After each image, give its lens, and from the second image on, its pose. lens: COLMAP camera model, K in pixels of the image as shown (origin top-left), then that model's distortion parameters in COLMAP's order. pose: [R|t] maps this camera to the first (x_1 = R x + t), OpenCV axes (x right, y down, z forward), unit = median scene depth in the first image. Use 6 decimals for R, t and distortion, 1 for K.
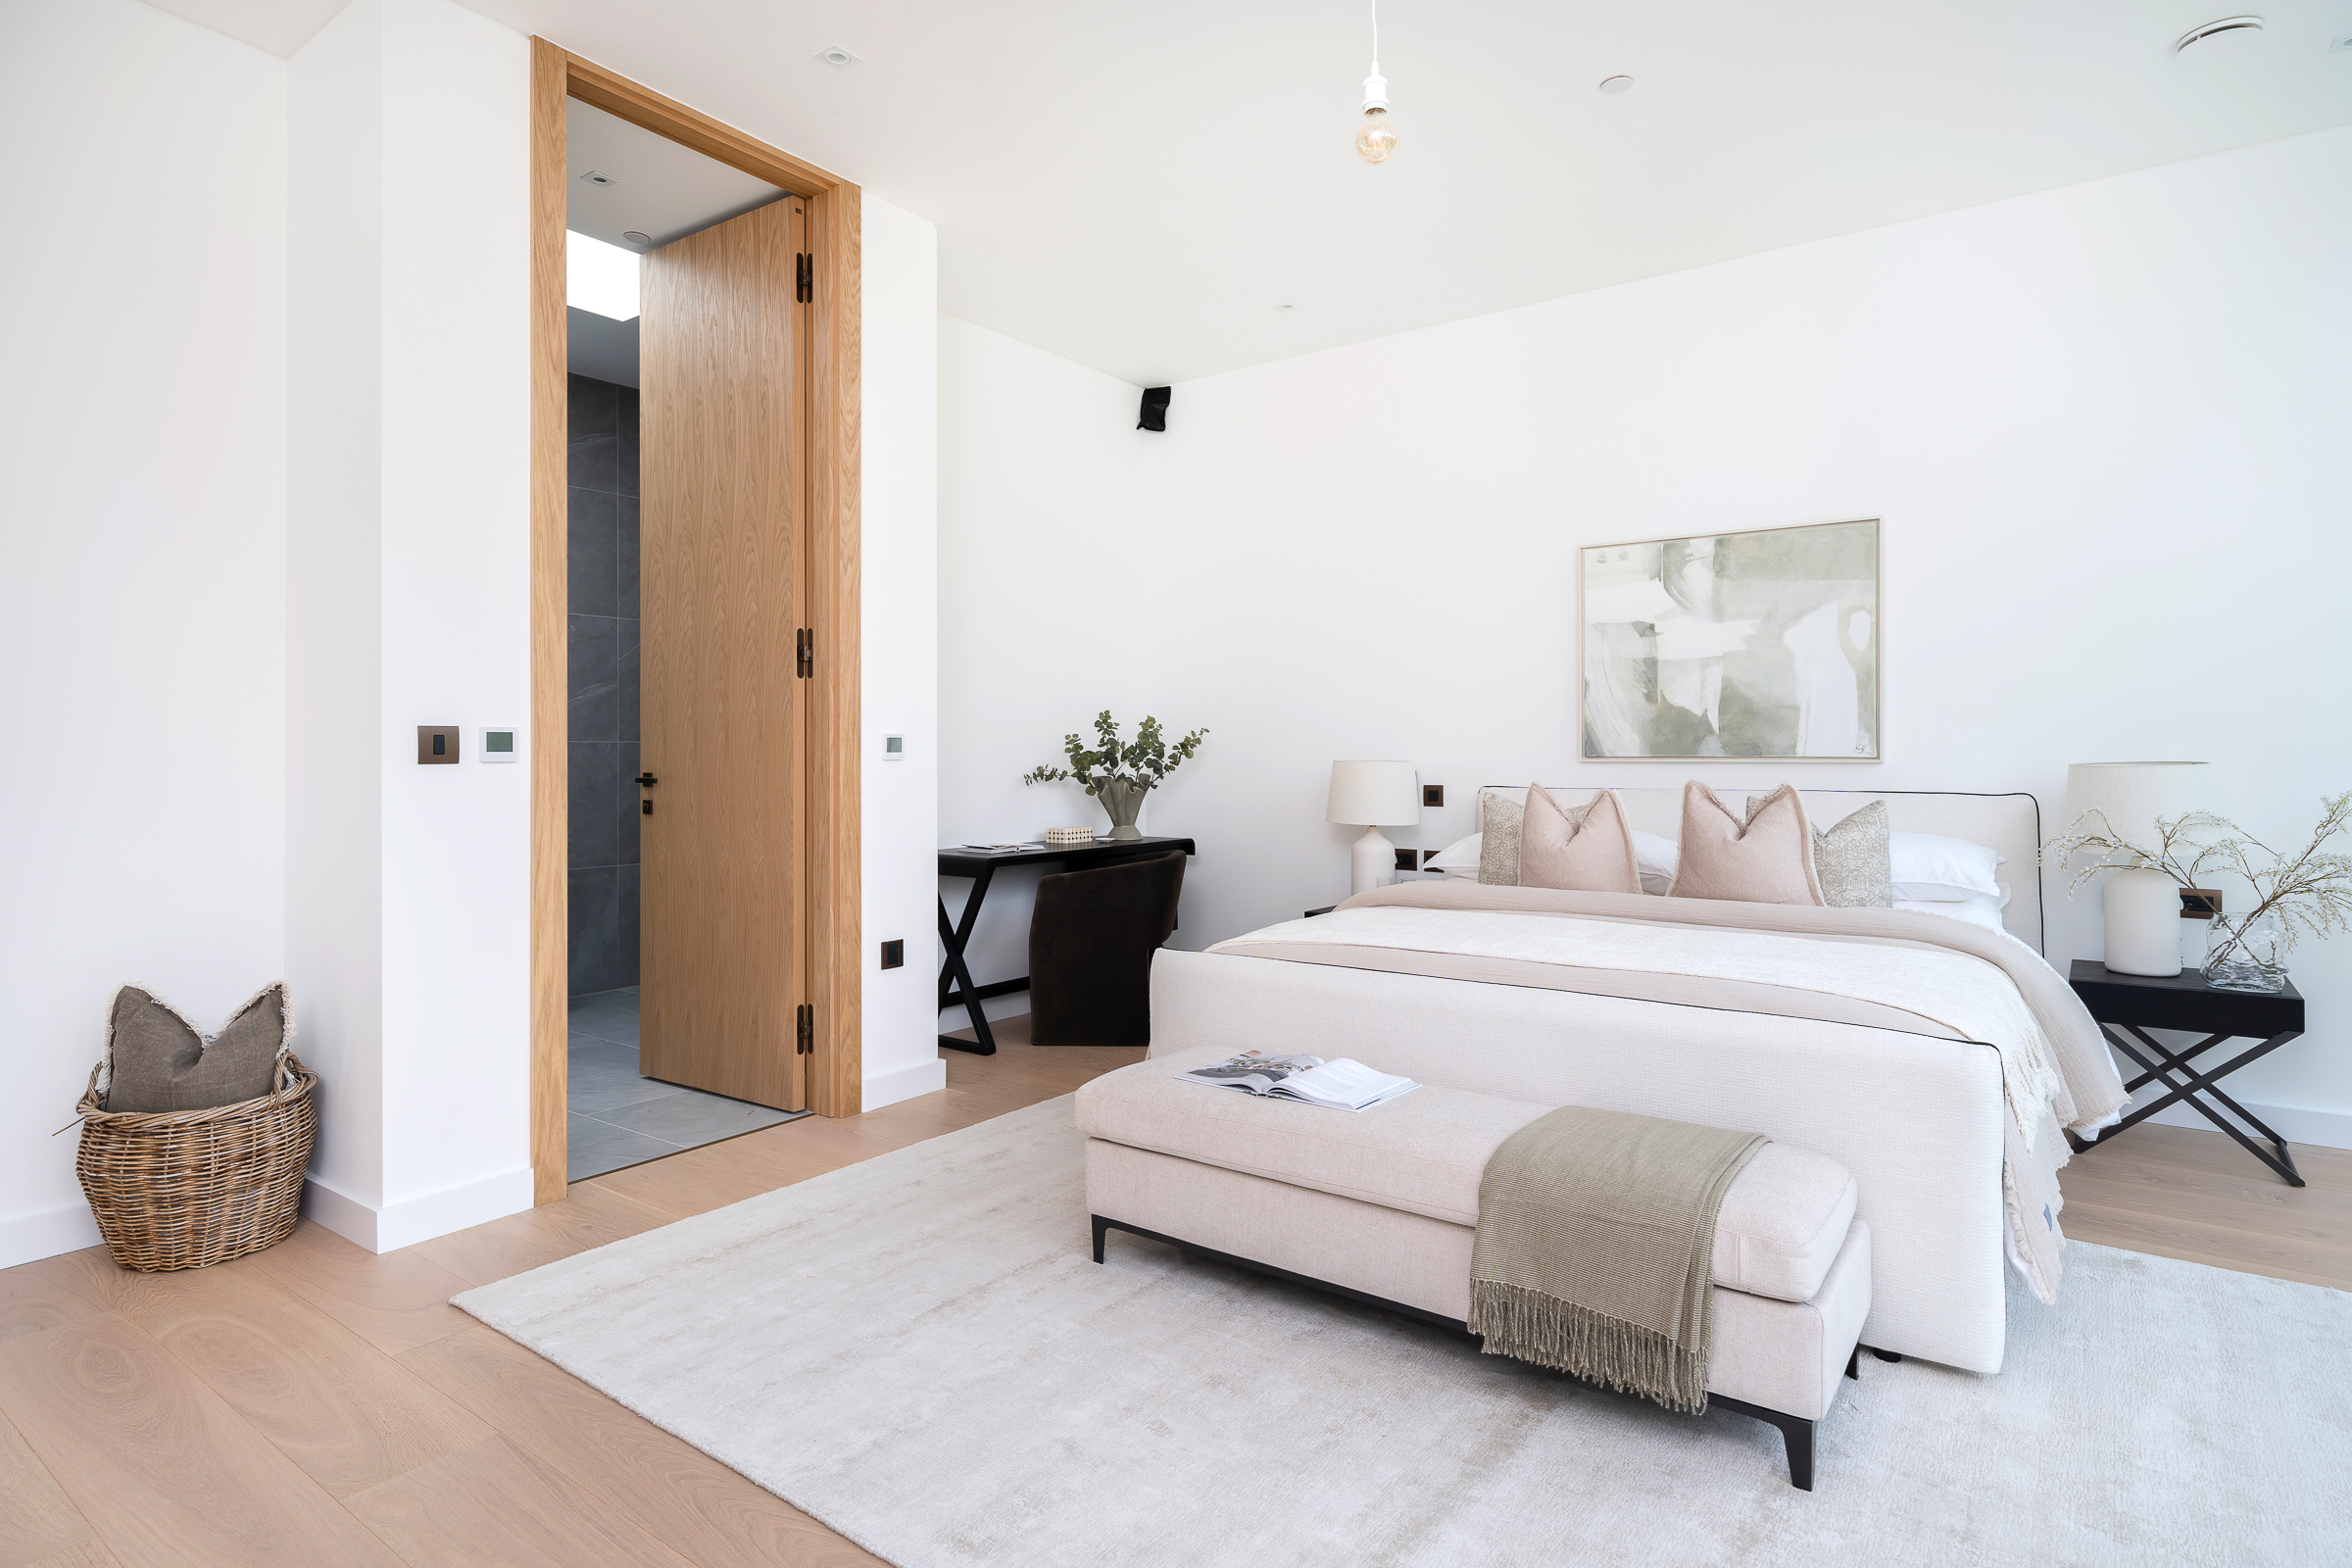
lens RADIAL K [[1230.1, 0, 1175.6], [0, 1230.1, 763.5], [0, 0, 1]] dist [-0.003241, -0.000242]
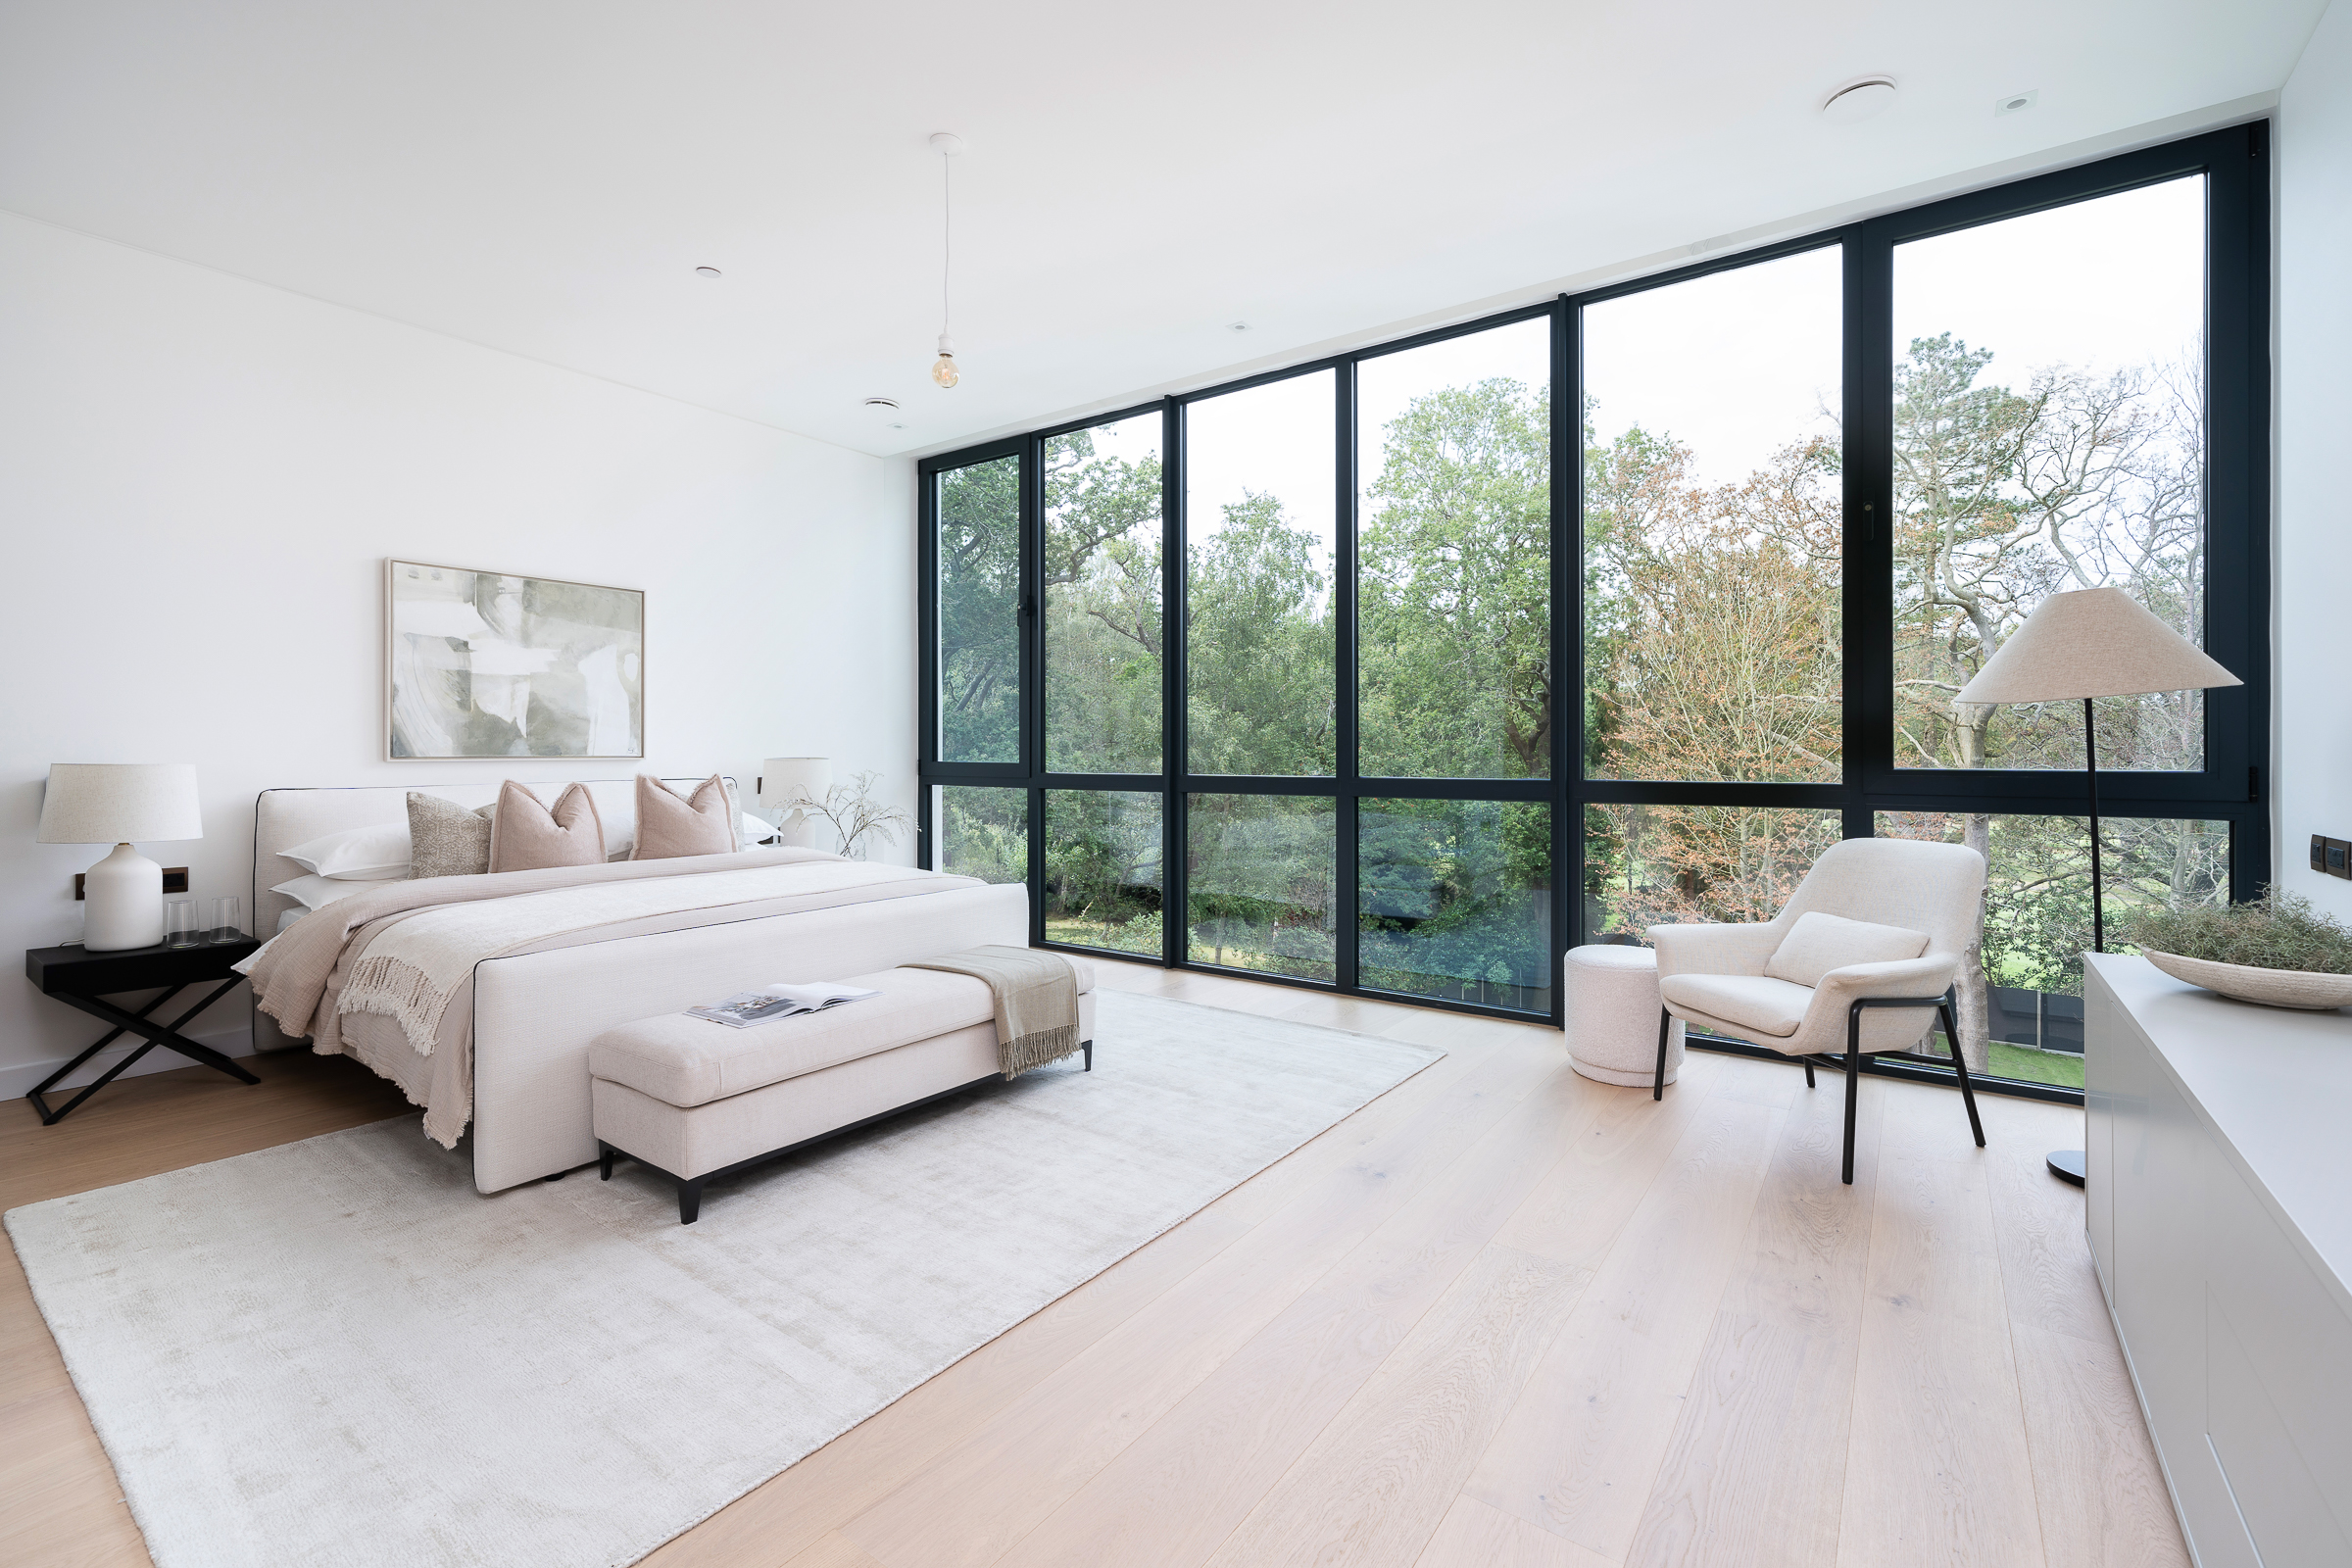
lens RADIAL K [[1021.1, 0, 1179.5], [0, 1021.1, 768.4], [0, 0, 1]] dist [0.000798, 0.000060]
pose [[-0.002877, -0.018889, 0.999817, -0.593349], [0.007024, 0.999797, 0.018909, -0.008077], [-0.999971, 0.007077, -0.002743, 0.346552]]
